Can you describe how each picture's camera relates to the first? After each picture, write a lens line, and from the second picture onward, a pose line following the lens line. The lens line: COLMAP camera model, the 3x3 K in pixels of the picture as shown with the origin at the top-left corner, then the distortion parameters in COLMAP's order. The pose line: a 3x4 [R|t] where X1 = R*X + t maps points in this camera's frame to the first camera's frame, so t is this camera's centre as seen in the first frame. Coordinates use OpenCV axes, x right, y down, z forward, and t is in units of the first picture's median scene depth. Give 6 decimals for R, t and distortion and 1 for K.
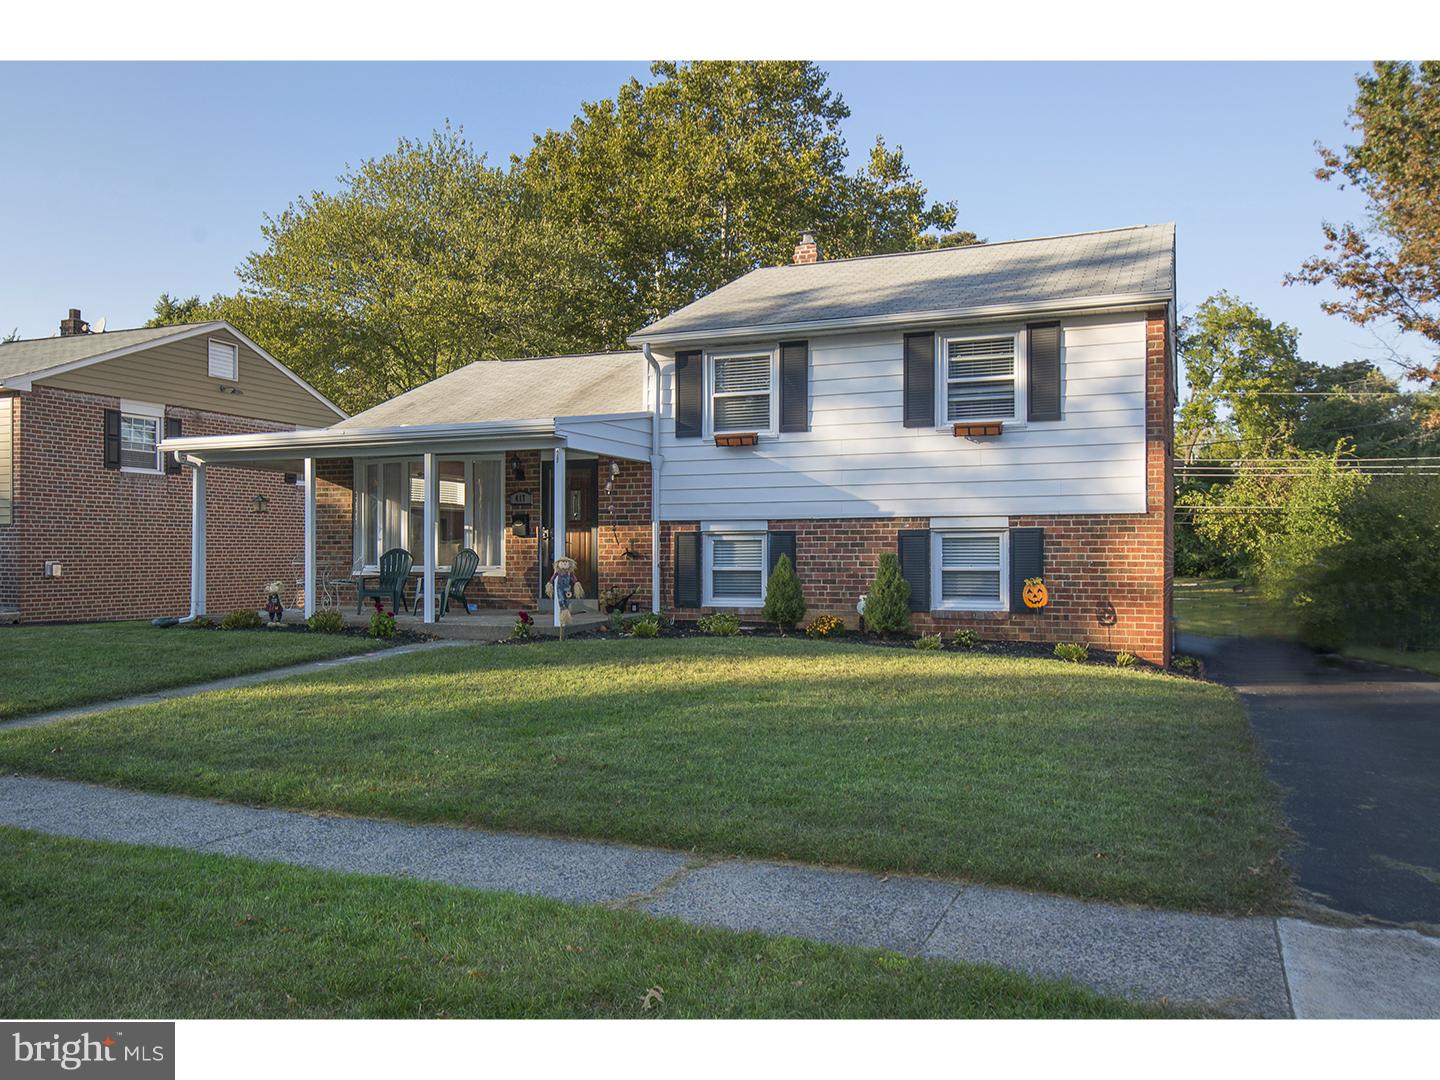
lens RADIAL K [[1066.8, 0, 720.0], [0, 1066.8, 540.0], [0, 0, 1]] dist [-0.006342, -0.001540]
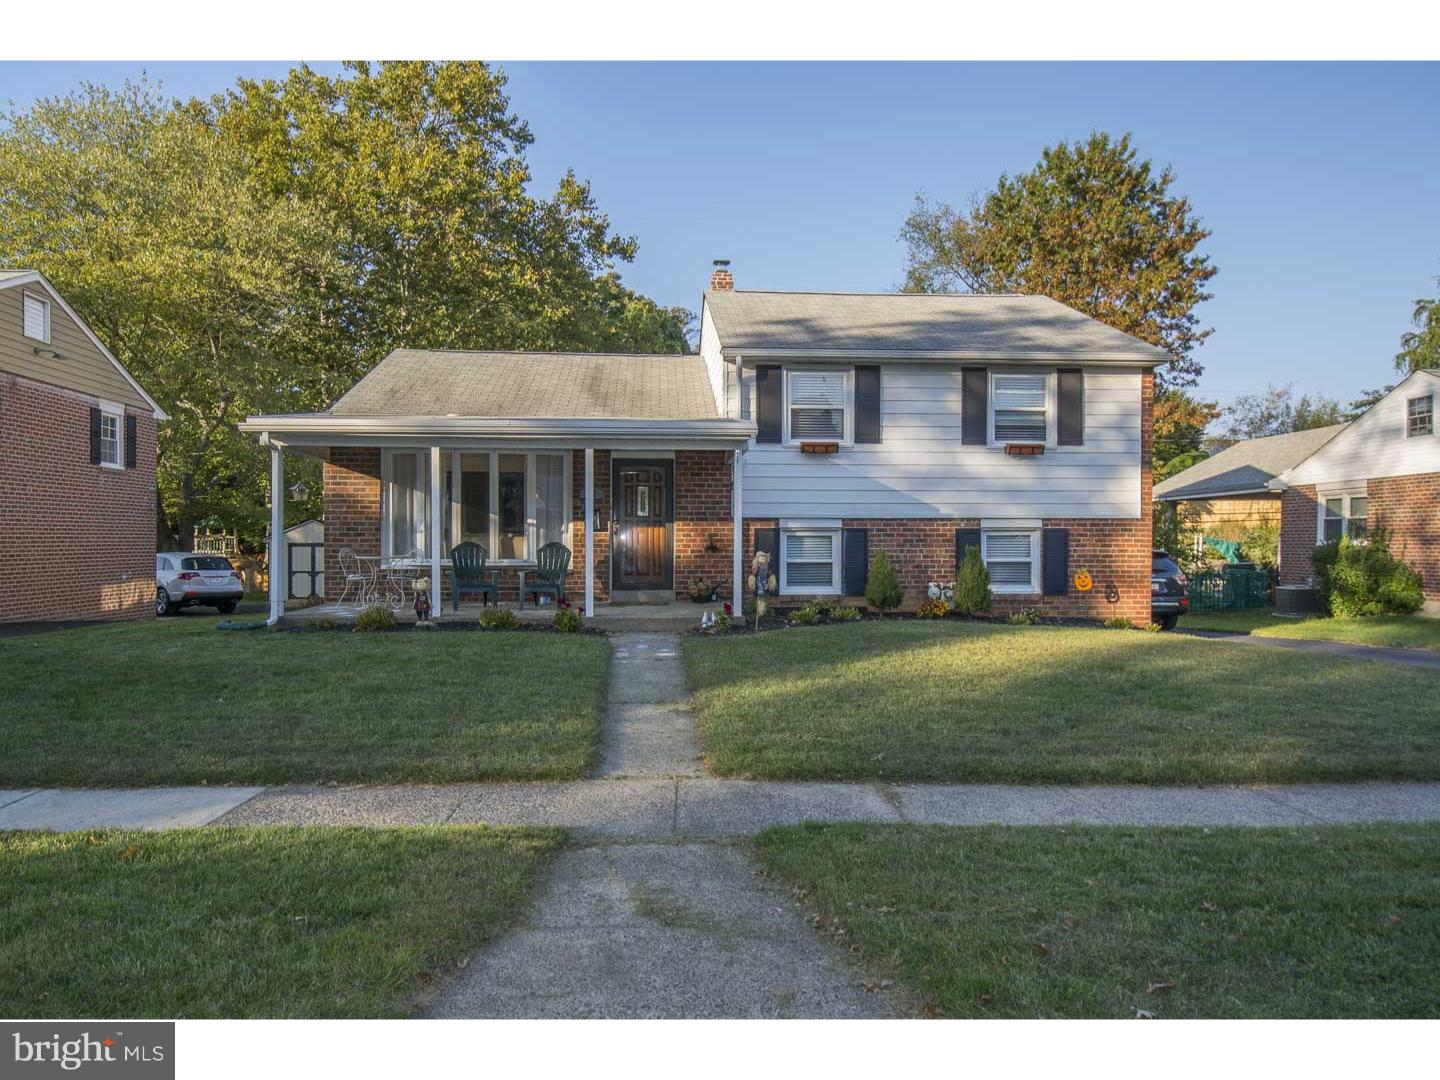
lens RADIAL K [[952.9, 0, 720.0], [0, 952.9, 540.0], [0, 0, 1]] dist [0.008003, -0.000357]
pose [[0.902253, 0.003835, 0.431189, -0.529283], [-0.007979, 0.999938, 0.007803, -0.002636], [-0.431132, -0.010481, 0.902228, 0.128783]]
